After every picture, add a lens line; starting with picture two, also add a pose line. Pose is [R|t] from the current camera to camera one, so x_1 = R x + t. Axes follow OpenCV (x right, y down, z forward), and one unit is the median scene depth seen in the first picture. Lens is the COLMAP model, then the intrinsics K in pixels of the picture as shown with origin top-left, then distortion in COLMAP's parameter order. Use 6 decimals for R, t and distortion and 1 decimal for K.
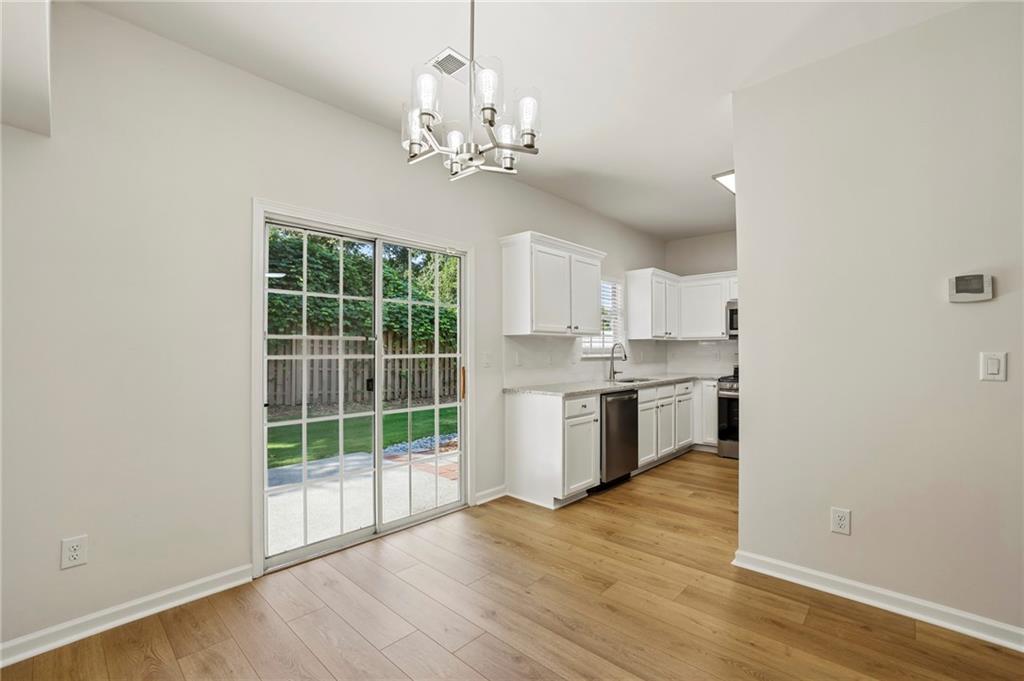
lens RADIAL K [[440.9, 0, 509.8], [0, 440.9, 347.3], [0, 0, 1]] dist [-0.050190, 0.017965]
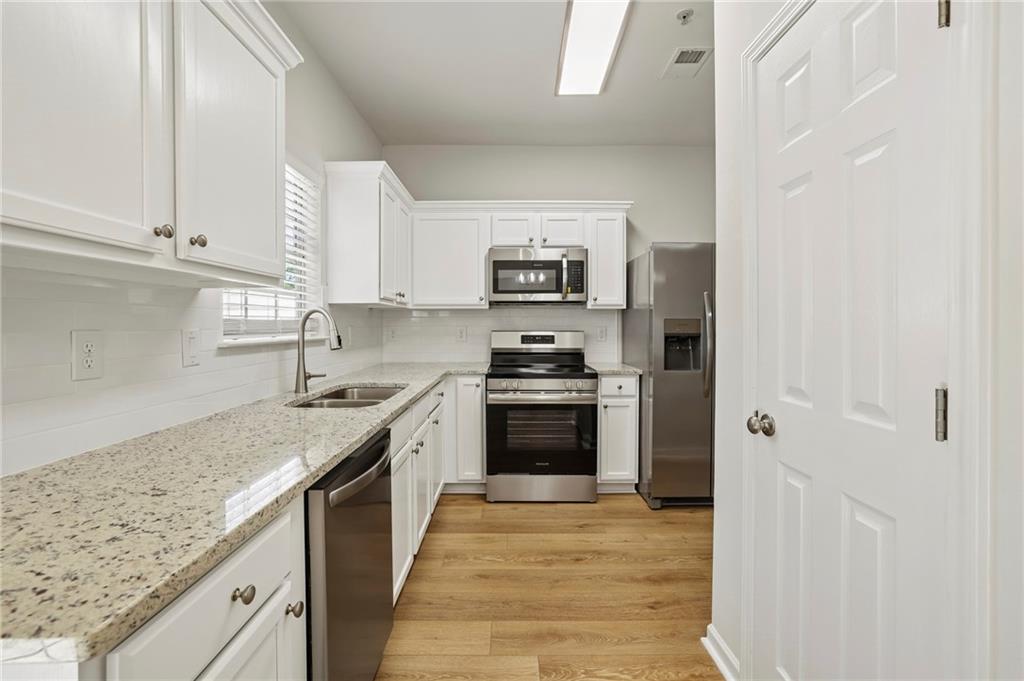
lens RADIAL K [[447.1, 0, 512.8], [0, 447.1, 328.0], [0, 0, 1]] dist [-0.045366, 0.016781]
pose [[0.725026, -0.002976, 0.688715, 0.095121], [-0.008400, 0.999878, 0.013163, 0.002309], [-0.688670, -0.015329, 0.724913, 0.608126]]
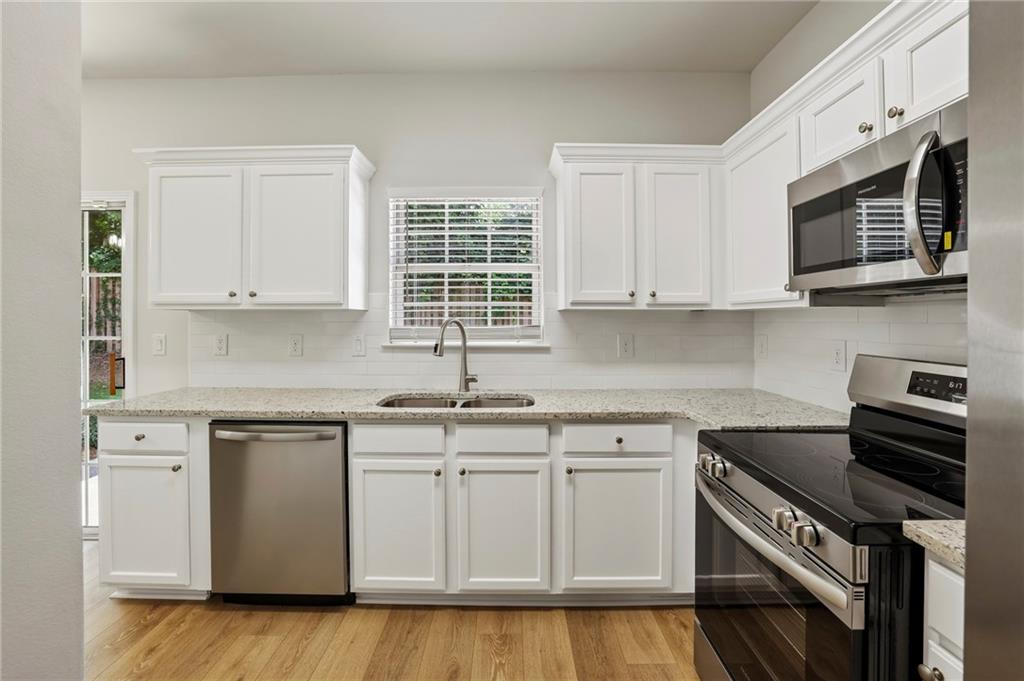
lens RADIAL K [[445.9, 0, 501.2], [0, 445.9, 317.7], [0, 0, 1]] dist [-0.044341, 0.016385]
pose [[0.678128, 0.001857, -0.734941, 0.702943], [0.004691, 0.999965, 0.006855, -0.016017], [0.734928, -0.008097, 0.678096, 0.766572]]
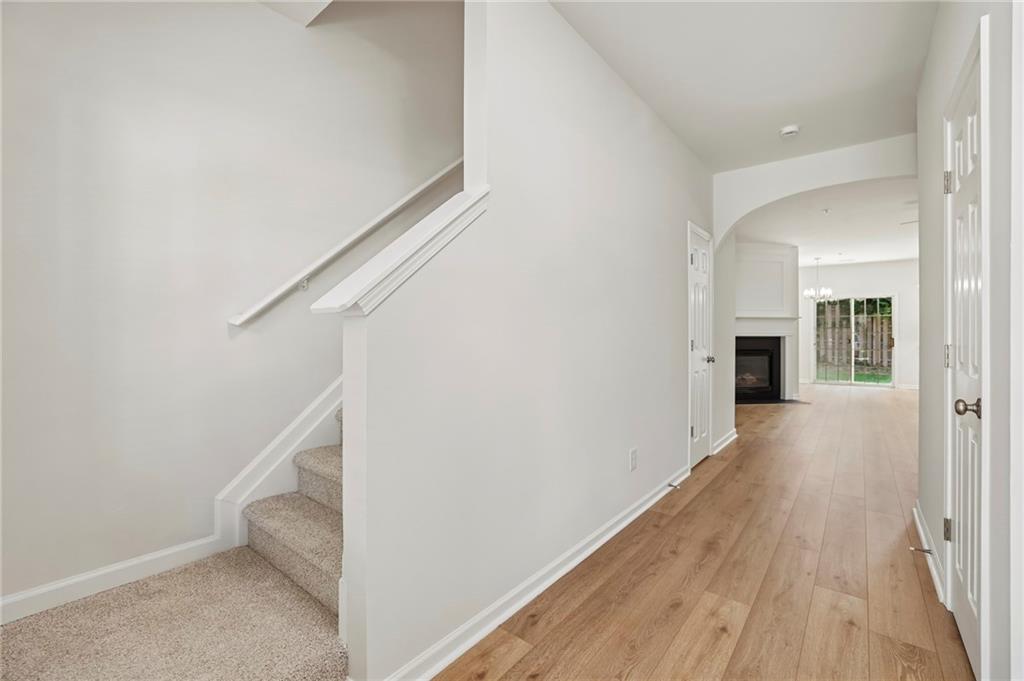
lens RADIAL K [[421.9, 0, 515.5], [0, 421.9, 333.6], [0, 0, 1]] dist [-0.042763, 0.013002]
pose [[0.060344, 0.002239, -0.998175, 1.837171], [0.010194, 0.999944, 0.002859, -0.007000], [0.998126, -0.010347, 0.060317, -1.211098]]
